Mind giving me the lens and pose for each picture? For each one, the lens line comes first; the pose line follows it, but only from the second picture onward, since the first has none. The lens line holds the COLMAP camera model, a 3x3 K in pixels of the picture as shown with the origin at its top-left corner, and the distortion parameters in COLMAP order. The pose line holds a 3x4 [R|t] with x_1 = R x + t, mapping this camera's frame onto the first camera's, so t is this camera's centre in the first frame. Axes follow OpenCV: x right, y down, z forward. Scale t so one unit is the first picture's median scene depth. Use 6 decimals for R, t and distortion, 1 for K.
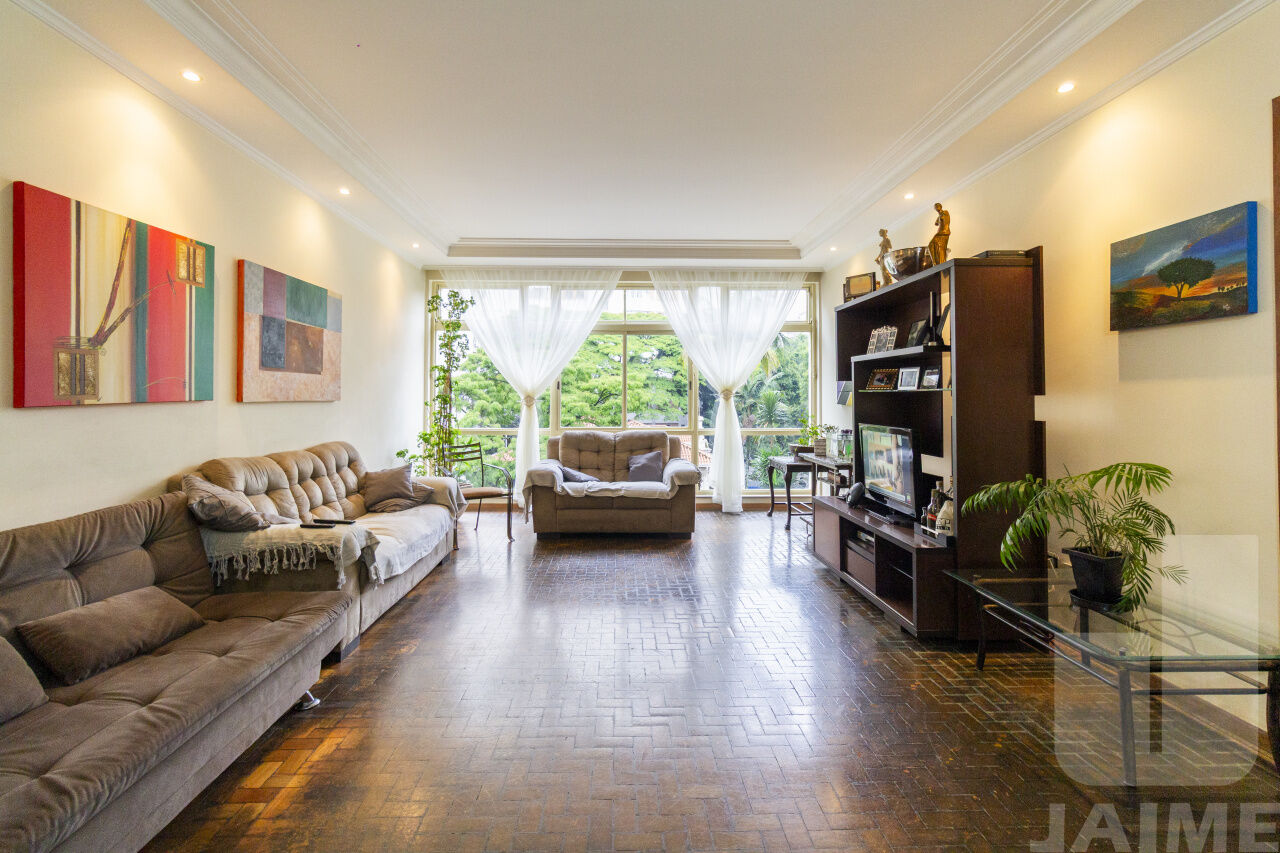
lens RADIAL K [[587.1, 0, 637.8], [0, 587.1, 381.5], [0, 0, 1]] dist [0.003929, 0.000356]
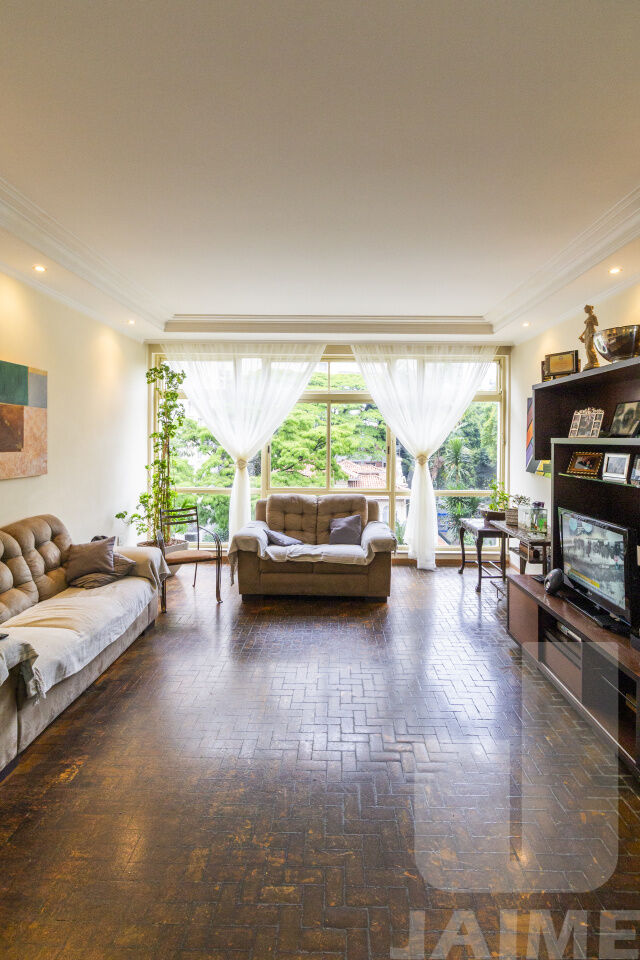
lens RADIAL K [[465.4, 0, 339.1], [0, 465.4, 446.8], [0, 0, 1]] dist [0.006610, 0.000184]
pose [[0.999702, 0.004892, -0.023901, 0.023636], [-0.003907, 0.999147, 0.041102, -0.045561], [0.024082, -0.040996, 0.998869, 0.172294]]
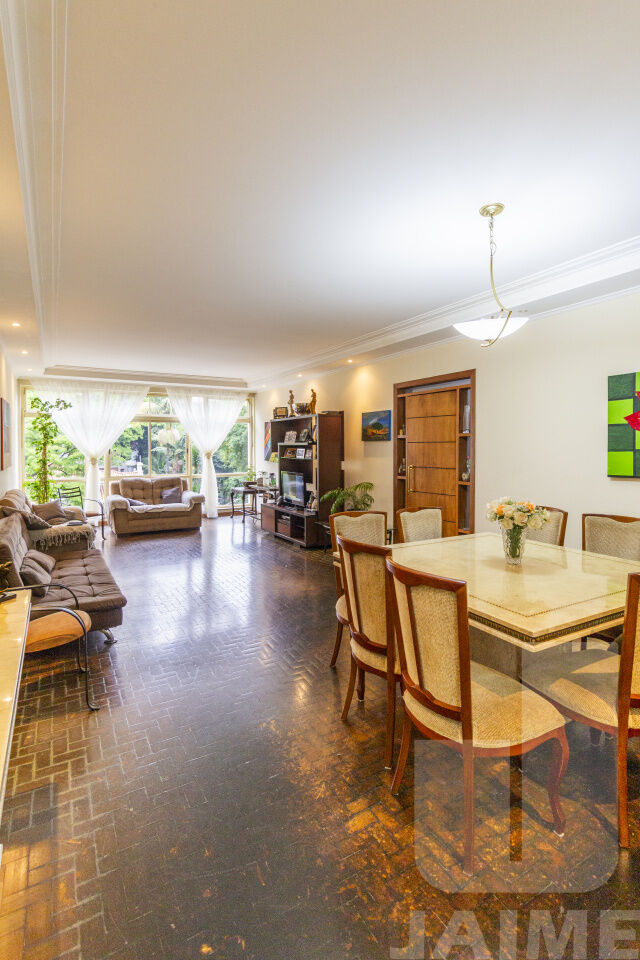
lens RADIAL K [[440.3, 0, 287.7], [0, 440.3, 431.6], [0, 0, 1]] dist [0.003929, 0.000356]
pose [[0.901391, 0.009871, 0.432894, -0.293038], [-0.007341, 0.999945, -0.007515, -0.058939], [-0.432945, 0.003596, 0.901413, -0.487468]]
